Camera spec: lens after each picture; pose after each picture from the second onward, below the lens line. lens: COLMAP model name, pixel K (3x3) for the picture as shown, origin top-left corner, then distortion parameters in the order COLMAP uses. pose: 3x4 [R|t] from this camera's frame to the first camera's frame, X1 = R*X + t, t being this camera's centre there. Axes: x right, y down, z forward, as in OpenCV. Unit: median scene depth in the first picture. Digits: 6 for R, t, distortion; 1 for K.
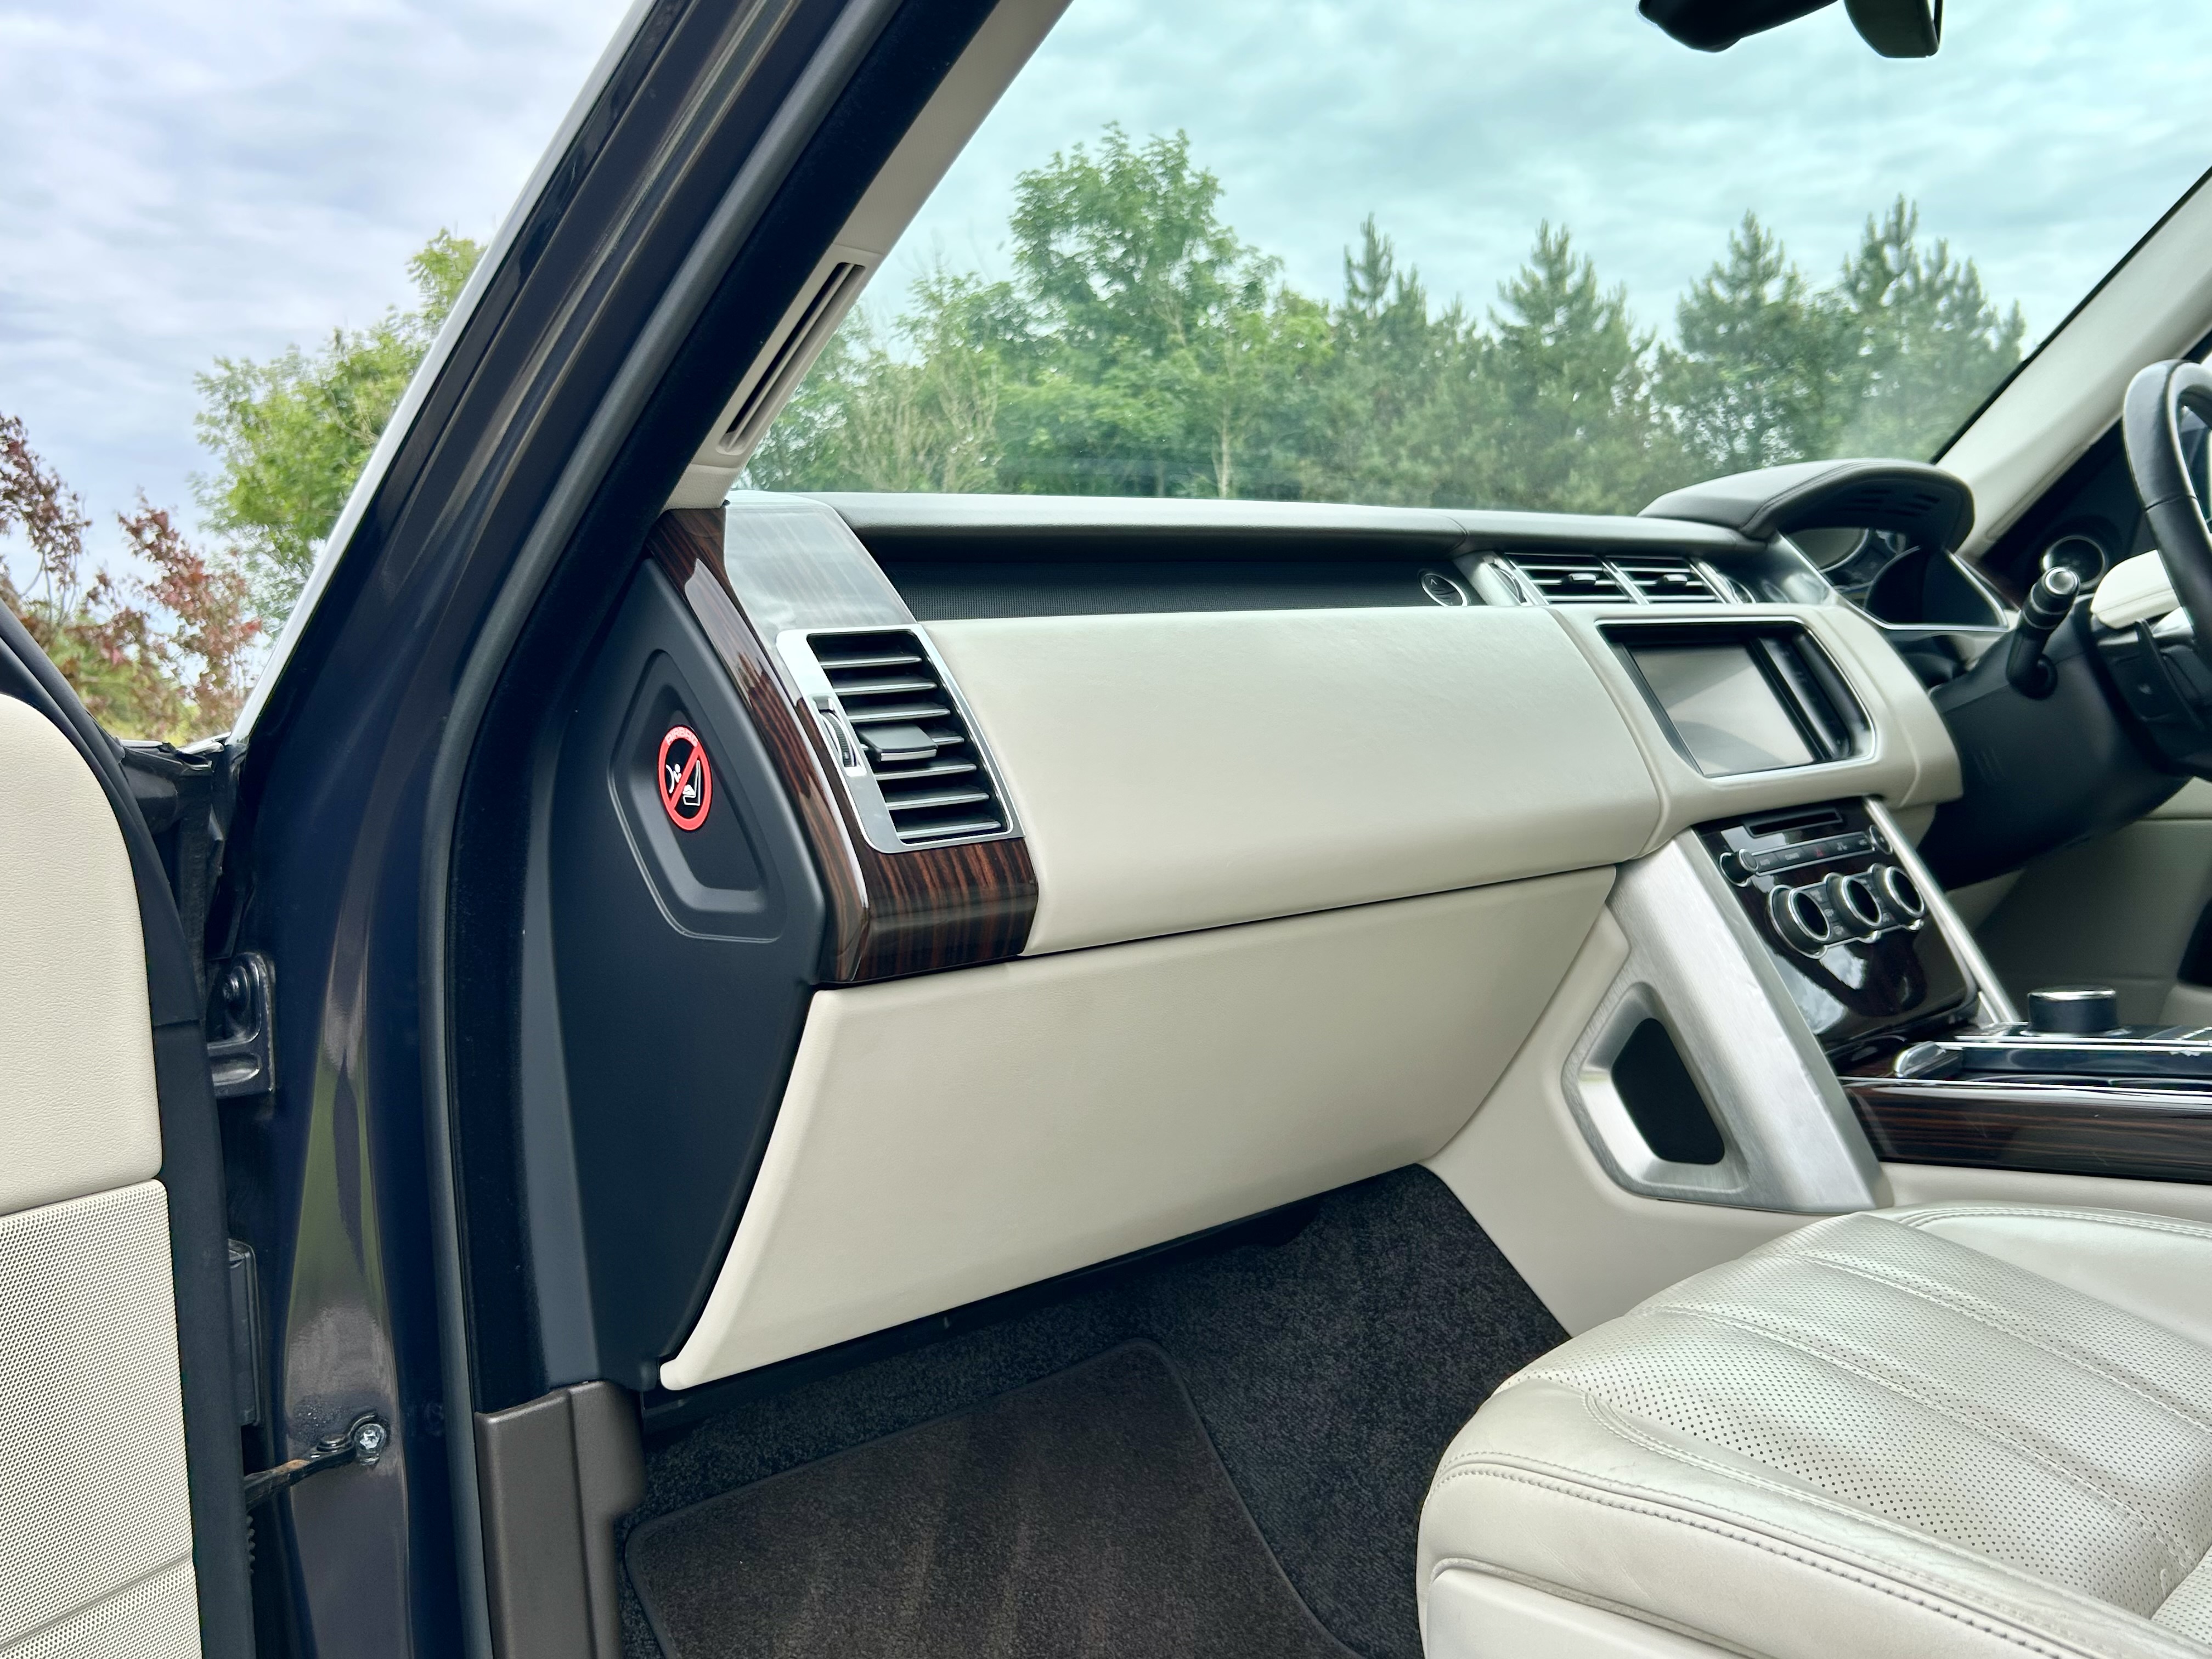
lens RADIAL K [[1902.2, 0, 1082.9], [0, 1902.2, 854.2], [0, 0, 1]] dist [0.044964, -0.061310]
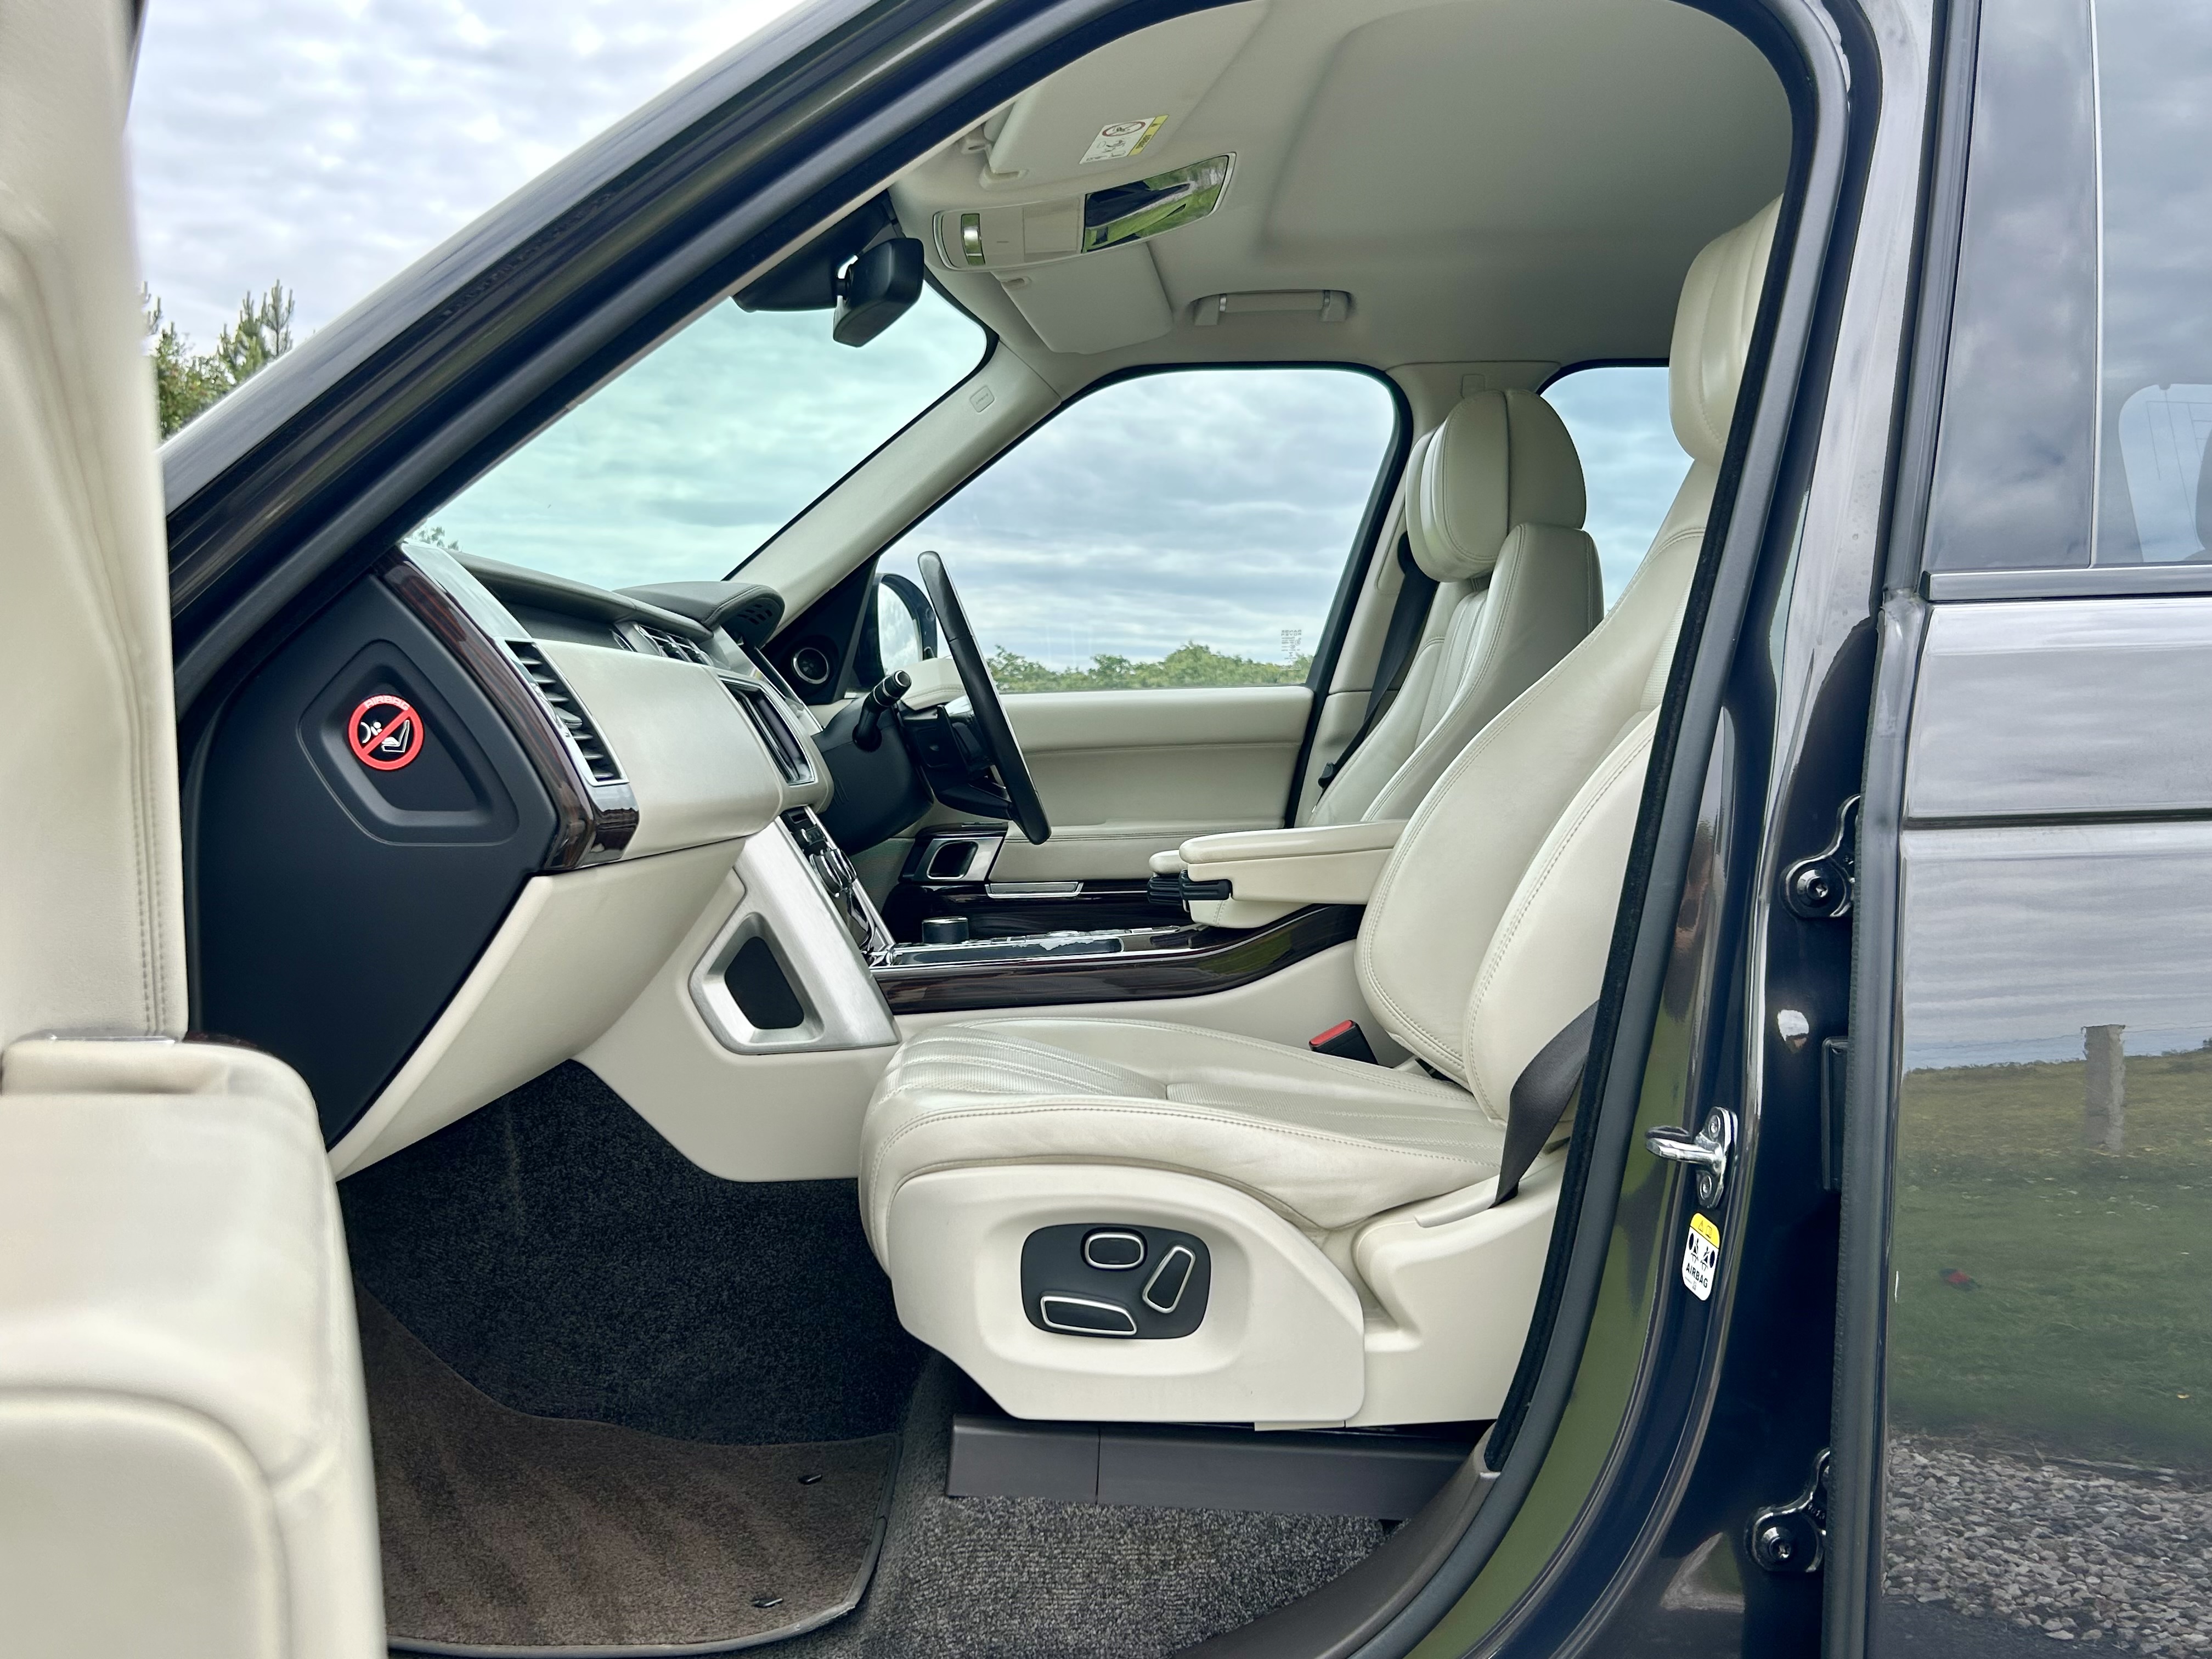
lens RADIAL K [[1902.2, 0, 1106.0], [0, 1902.2, 830.4], [0, 0, 1]] dist [0.044964, -0.061310]
pose [[0.677872, 0.028132, 0.734641, -0.598351], [0.009436, 0.998852, -0.046957, 0.070350], [-0.735119, 0.038763, 0.676829, -0.232424]]
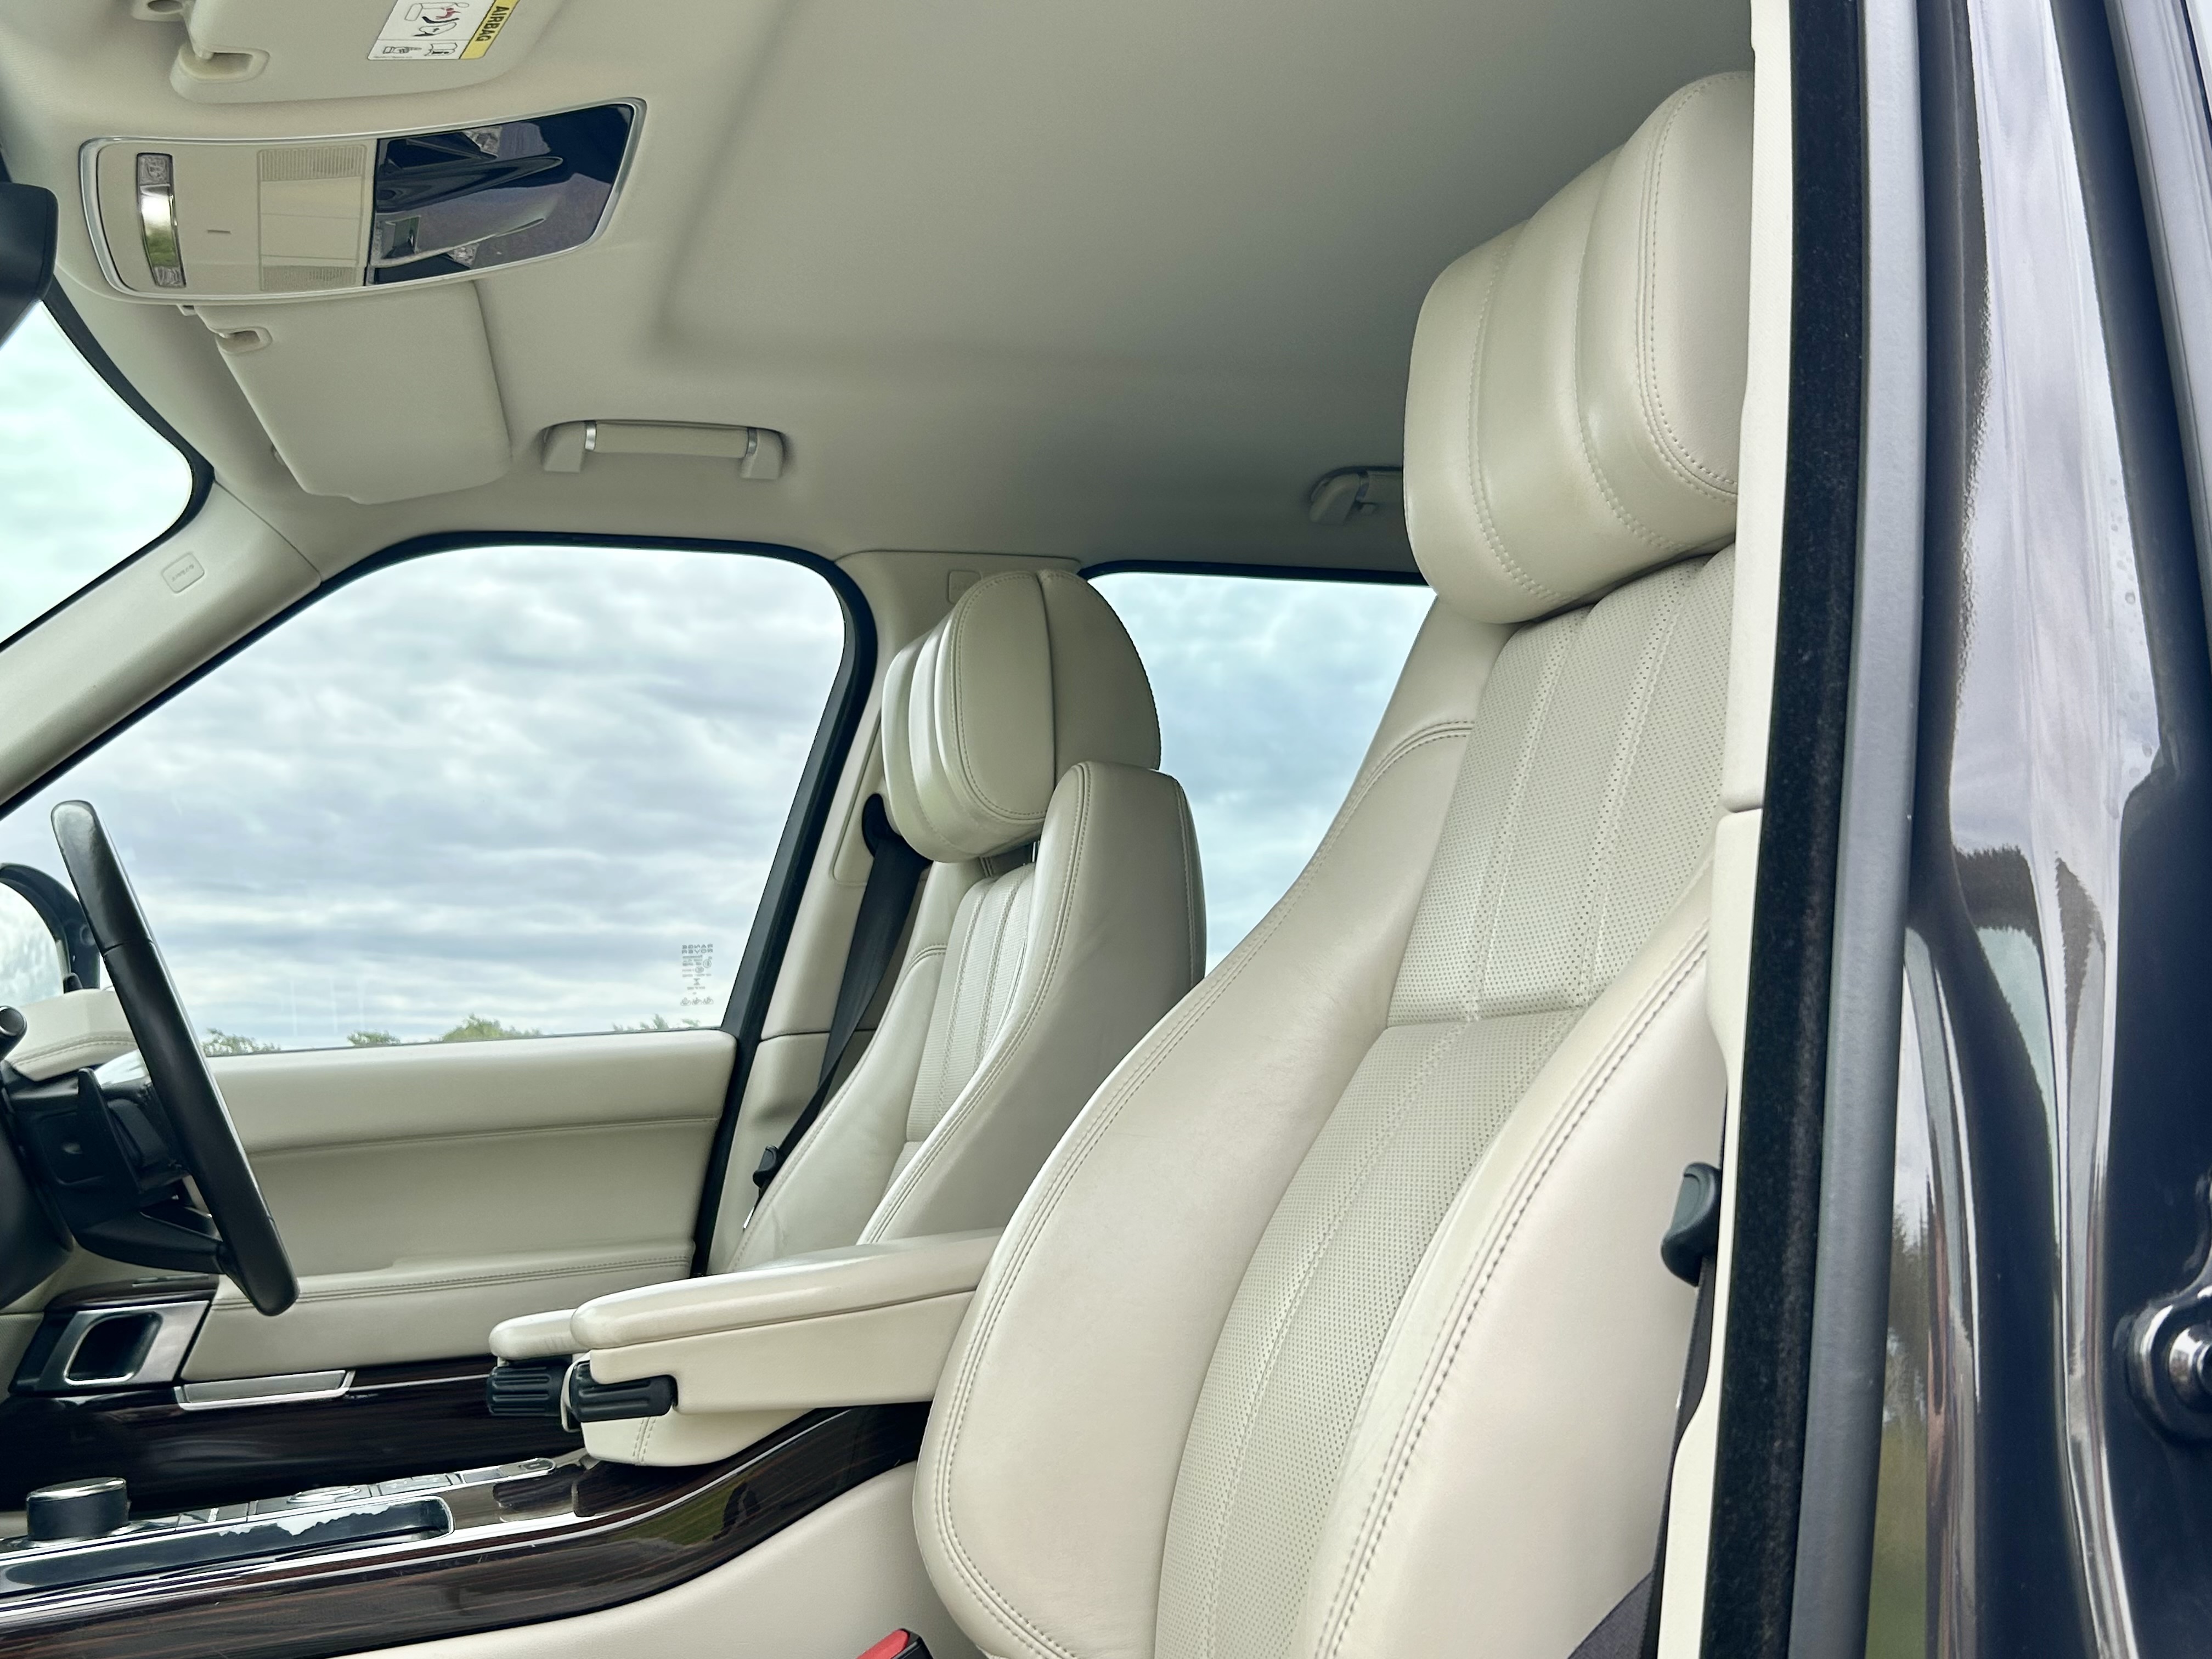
lens RADIAL K [[2188.4, 0, 1099.8], [0, 2188.4, 844.1], [0, 0, 1]] dist [0.036096, 0.000000]
pose [[0.411229, 0.157017, 0.897907, -0.226942], [0.076701, 0.975598, -0.205732, 0.028078], [-0.908299, 0.153473, 0.389151, 0.143871]]
